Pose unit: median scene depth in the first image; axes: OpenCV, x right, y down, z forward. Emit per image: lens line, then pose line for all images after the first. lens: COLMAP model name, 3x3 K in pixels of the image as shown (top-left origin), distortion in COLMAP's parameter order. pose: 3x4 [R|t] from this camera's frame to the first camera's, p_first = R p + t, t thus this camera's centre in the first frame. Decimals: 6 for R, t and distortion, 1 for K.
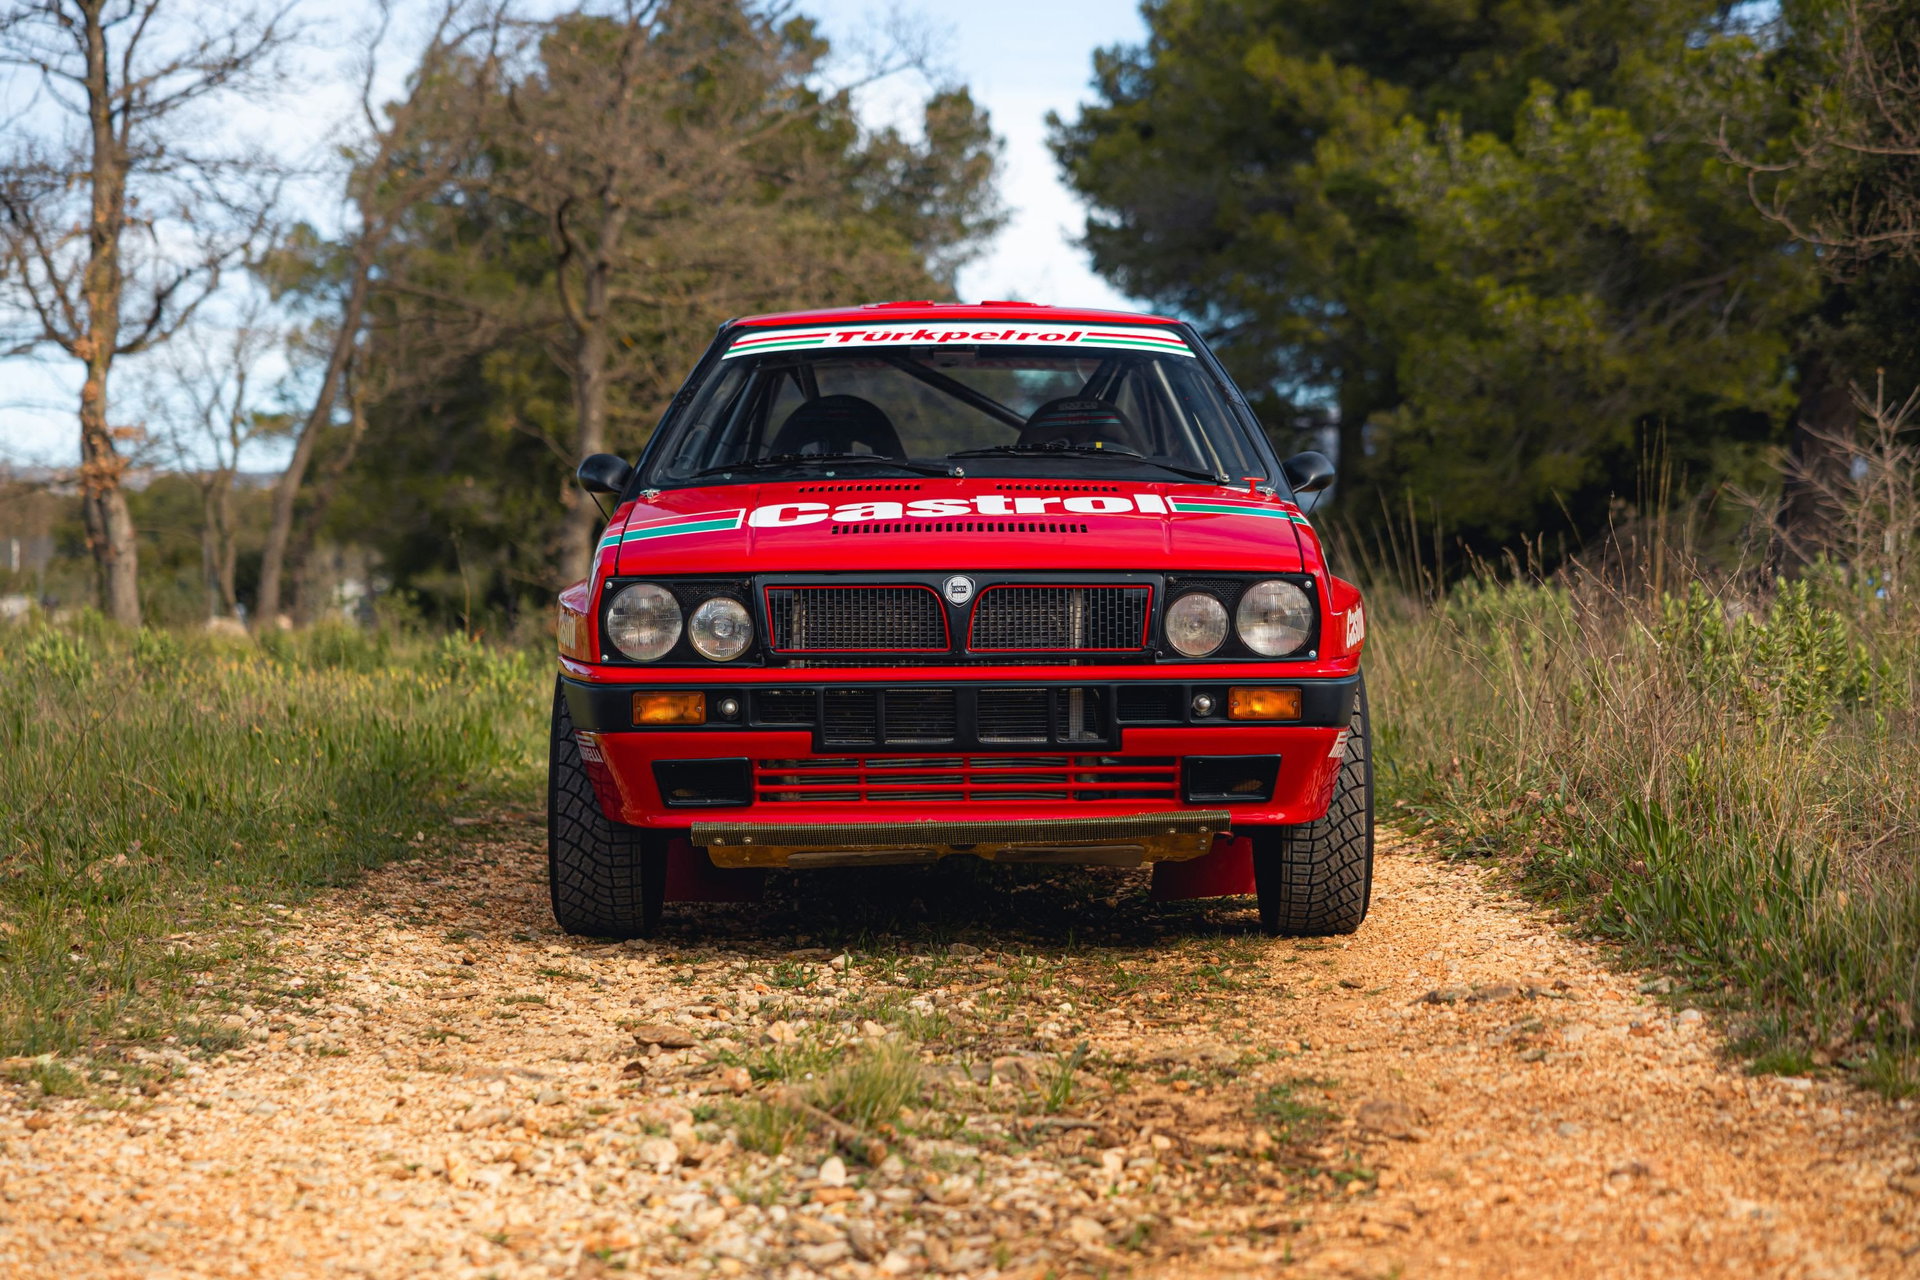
lens RADIAL K [[2754.0, 0, 960.0], [0, 2754.0, 640.0], [0, 0, 1]] dist [0.016065, 0.022074]
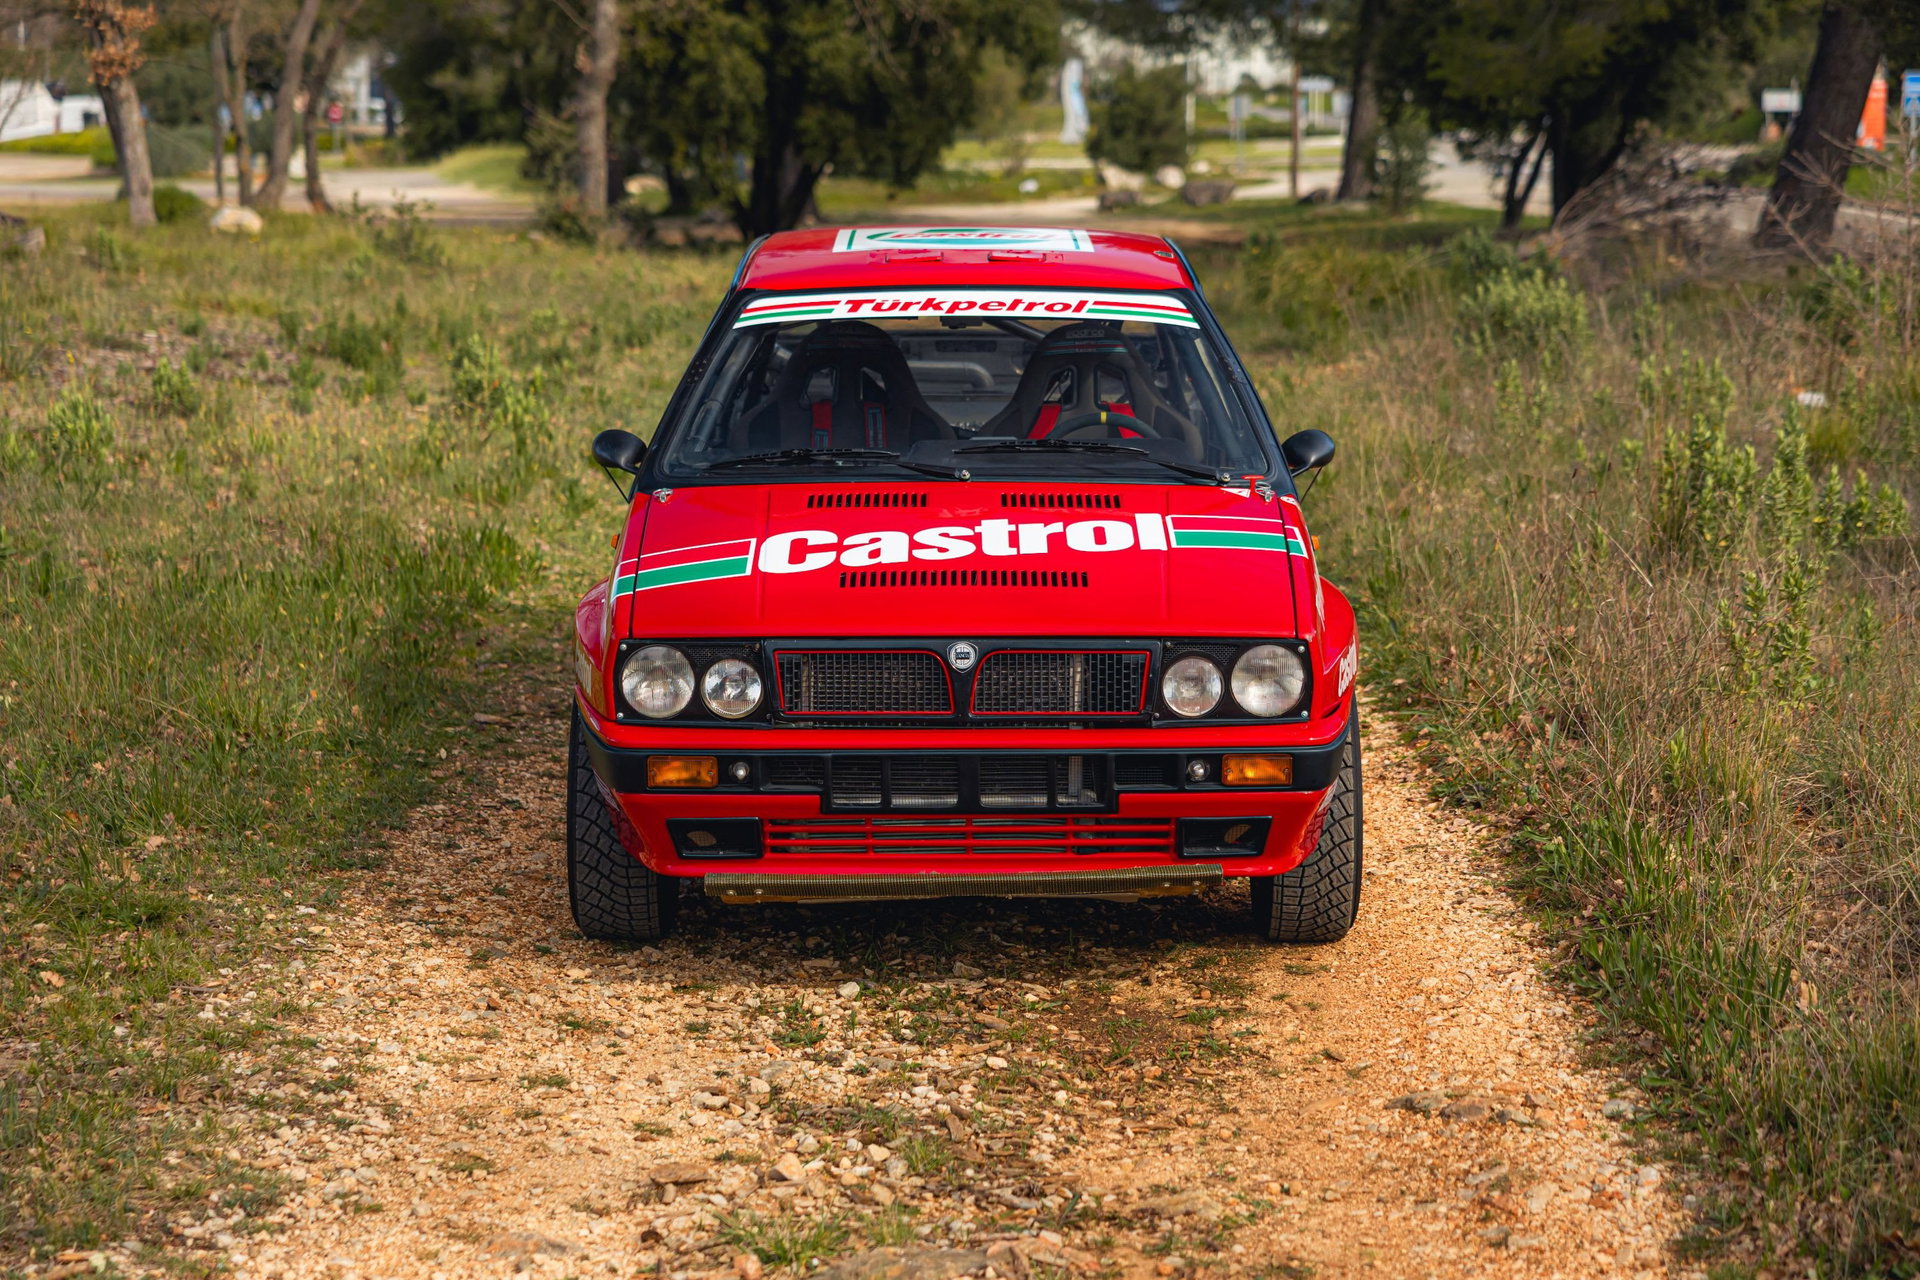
lens RADIAL K [[2729.3, 0, 960.0], [0, 2729.3, 640.0], [0, 0, 1]] dist [0.013148, -0.008681]
pose [[0.999979, 0.004593, -0.004626, 0.003213], [-0.004093, 0.994689, 0.102849, -0.122888], [0.005073, -0.102828, 0.994686, -0.015666]]
